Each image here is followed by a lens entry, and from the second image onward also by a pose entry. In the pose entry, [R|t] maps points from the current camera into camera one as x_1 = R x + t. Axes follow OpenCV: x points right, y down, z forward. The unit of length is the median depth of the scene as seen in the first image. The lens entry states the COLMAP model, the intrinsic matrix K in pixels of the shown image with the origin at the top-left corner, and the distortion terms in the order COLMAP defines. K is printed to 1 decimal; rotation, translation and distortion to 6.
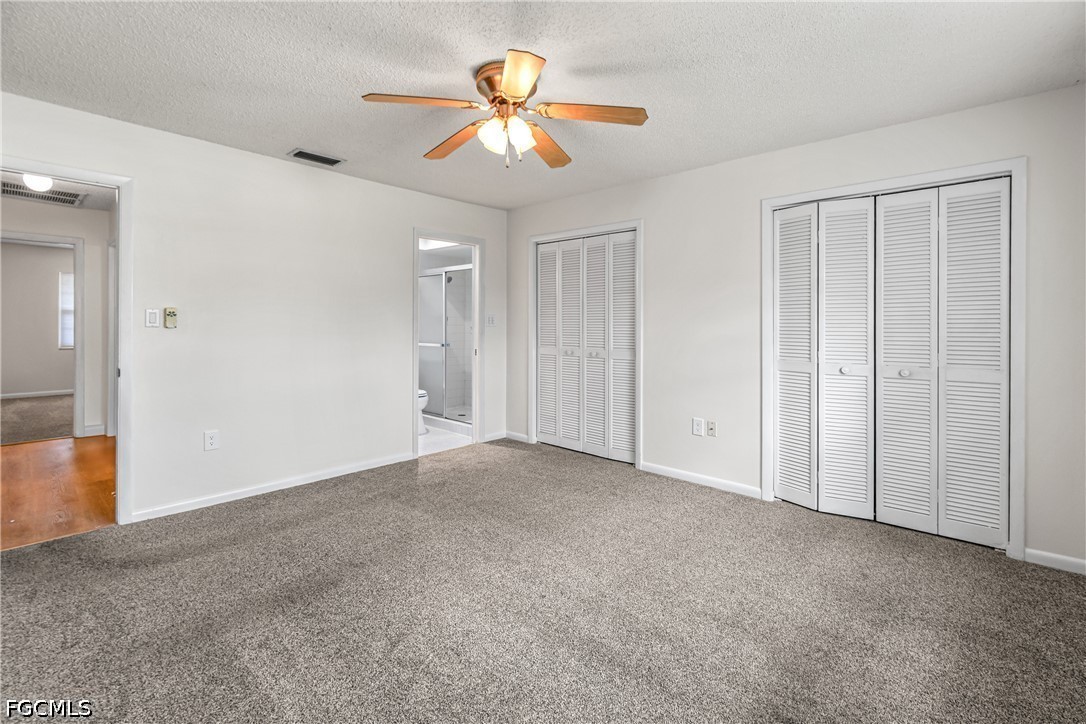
lens RADIAL K [[482.5, 0, 550.1], [0, 482.5, 323.2], [0, 0, 1]] dist [0.001394, -0.000556]
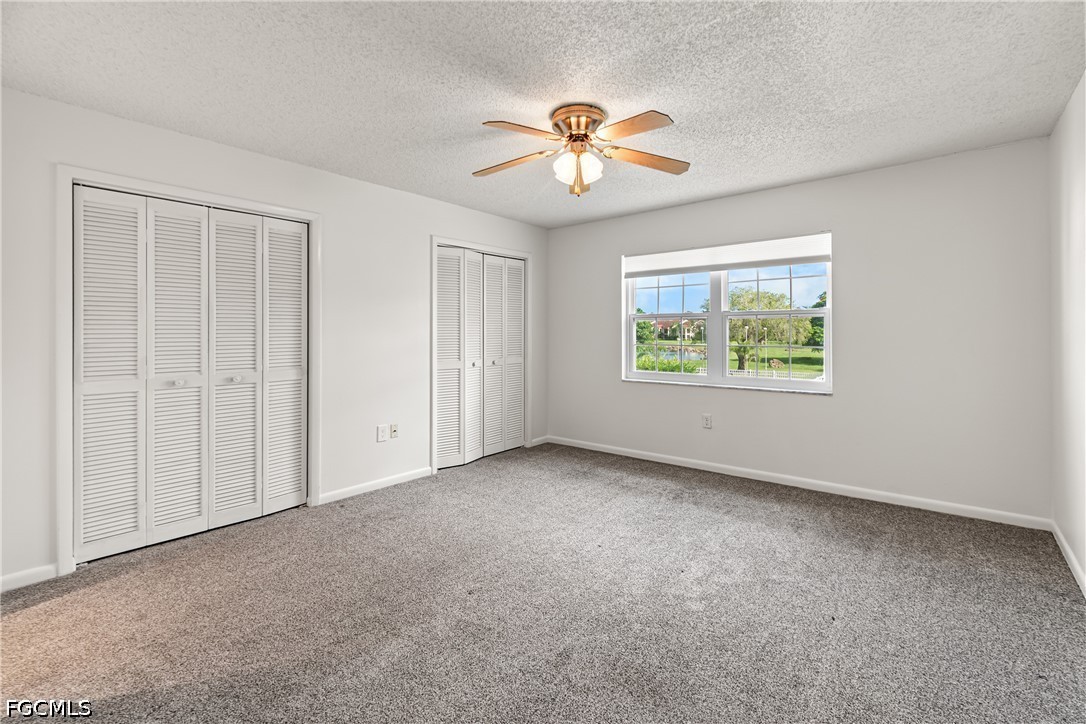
lens RADIAL K [[488.5, 0, 540.2], [0, 488.5, 326.5], [0, 0, 1]] dist [0.001723, 0.000097]
pose [[-0.037760, 0.007046, 0.999262, -0.696578], [0.003212, 0.999971, -0.006929, -0.006777], [-0.999282, 0.002948, -0.037782, 0.636456]]
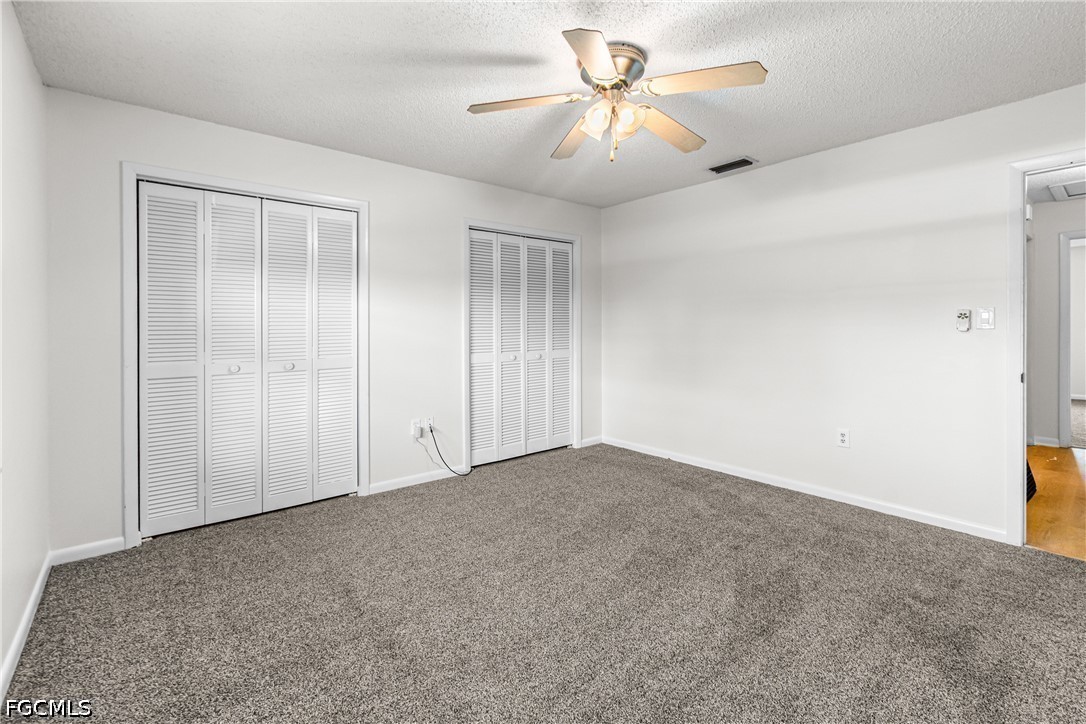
lens RADIAL K [[482.5, 0, 550.1], [0, 482.5, 323.2], [0, 0, 1]] dist [0.001394, -0.000556]
pose [[0.137750, -0.005977, 0.990449, -0.617815], [-0.000285, 0.999982, 0.006074, -0.006042], [-0.990467, -0.001119, 0.137746, 0.565248]]
